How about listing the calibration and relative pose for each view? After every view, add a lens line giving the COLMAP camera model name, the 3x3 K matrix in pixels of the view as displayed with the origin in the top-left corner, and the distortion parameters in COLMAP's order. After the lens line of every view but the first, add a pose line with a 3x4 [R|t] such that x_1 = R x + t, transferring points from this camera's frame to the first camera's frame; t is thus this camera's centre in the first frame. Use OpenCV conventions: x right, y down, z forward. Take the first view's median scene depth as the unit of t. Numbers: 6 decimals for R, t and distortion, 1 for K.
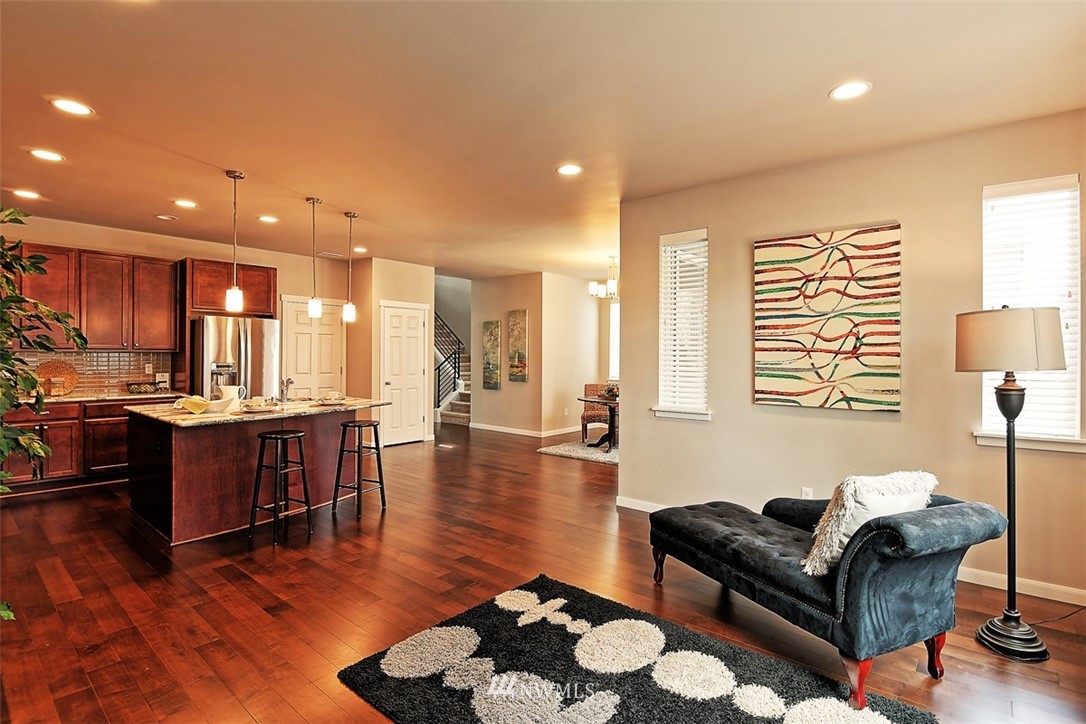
lens RADIAL K [[526.7, 0, 538.8], [0, 526.7, 354.4], [0, 0, 1]] dist [-0.007508, -0.010126]
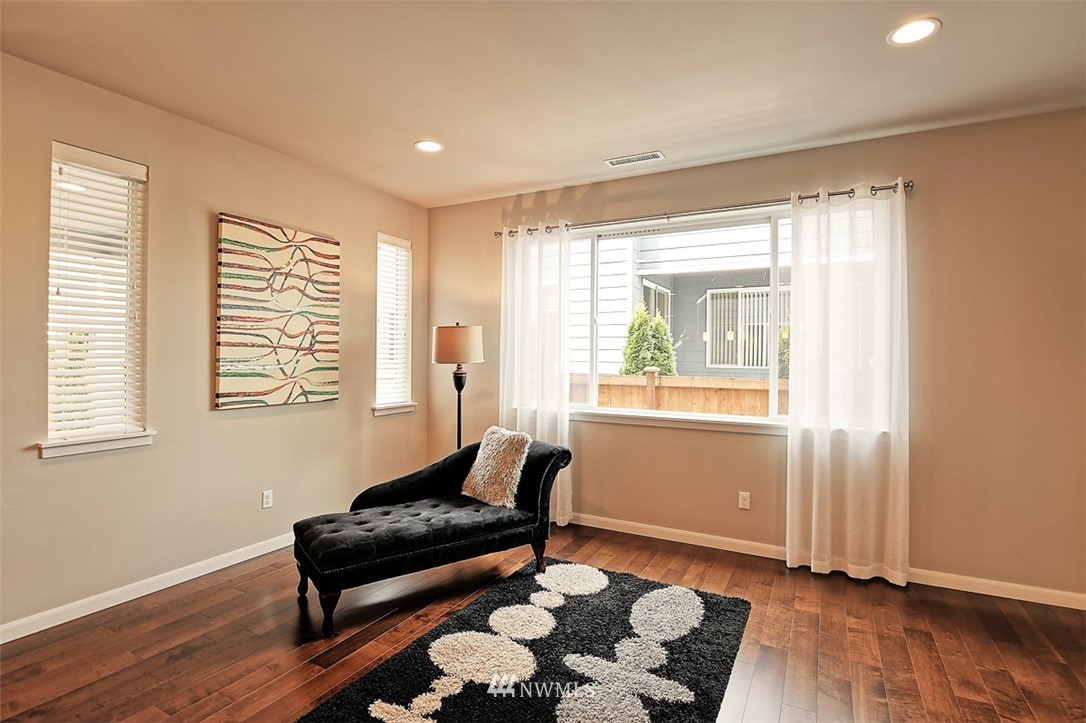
lens RADIAL K [[526.7, 0, 540.7], [0, 526.7, 352.7], [0, 0, 1]] dist [-0.007508, -0.010126]
pose [[-0.213169, -0.002337, 0.977013, -0.509336], [-0.011030, 0.999939, -0.000015, -0.001436], [-0.976953, -0.010780, -0.213182, 0.703829]]
